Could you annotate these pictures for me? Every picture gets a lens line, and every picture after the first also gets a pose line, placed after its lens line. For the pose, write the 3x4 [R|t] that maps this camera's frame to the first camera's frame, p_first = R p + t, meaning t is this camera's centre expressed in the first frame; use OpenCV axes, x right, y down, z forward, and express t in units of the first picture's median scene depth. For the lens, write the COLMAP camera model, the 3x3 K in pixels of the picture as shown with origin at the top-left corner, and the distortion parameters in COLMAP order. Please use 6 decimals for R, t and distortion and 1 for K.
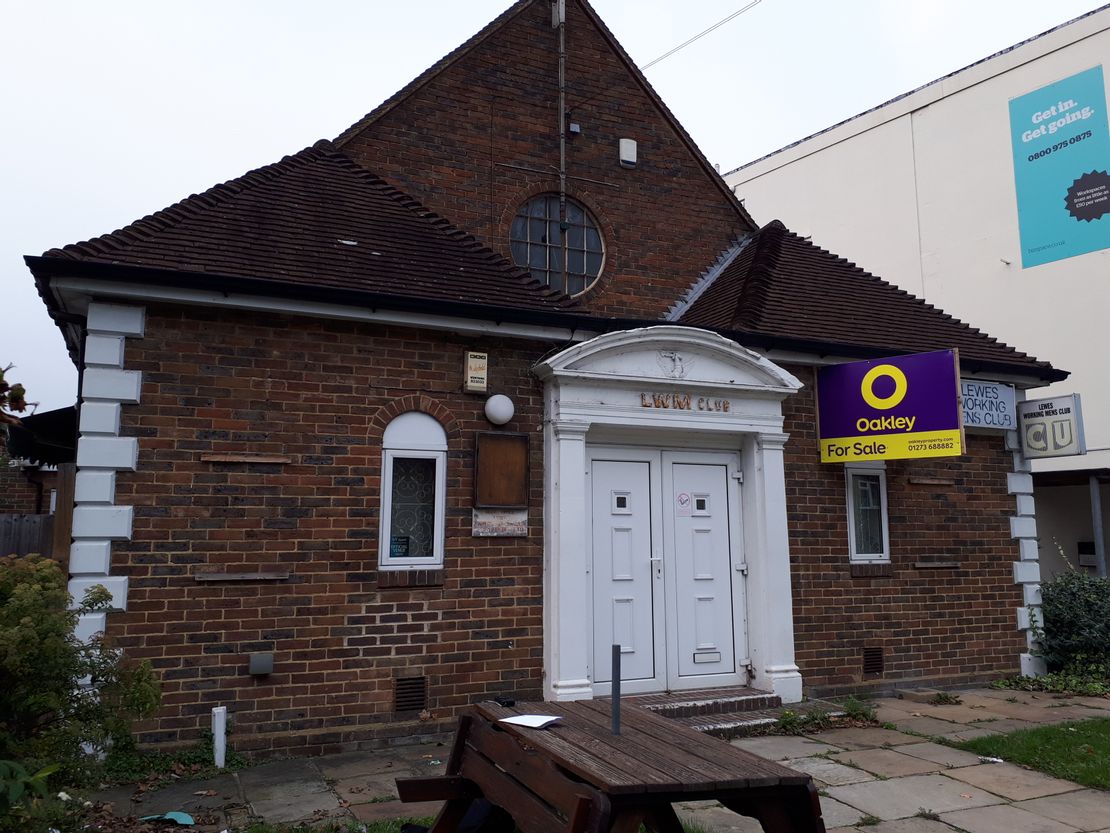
lens RADIAL K [[880.7, 0, 546.6], [0, 880.7, 400.1], [0, 0, 1]] dist [0.074931, -0.140277]
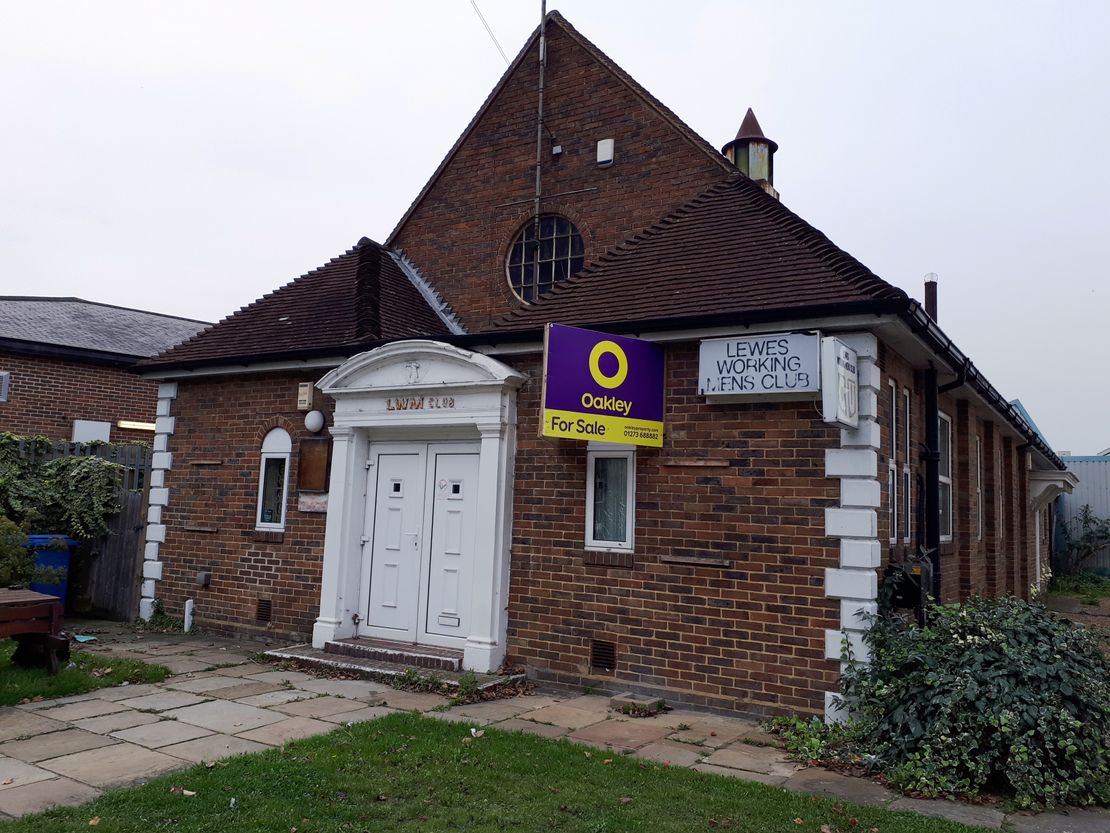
lens RADIAL K [[880.7, 0, 546.3], [0, 880.7, 393.9], [0, 0, 1]] dist [0.074931, -0.140277]
pose [[0.557331, -0.085955, -0.825829, 1.134745], [0.091146, 0.994950, -0.042045, 0.051529], [0.825273, -0.051838, 0.562350, 0.437228]]
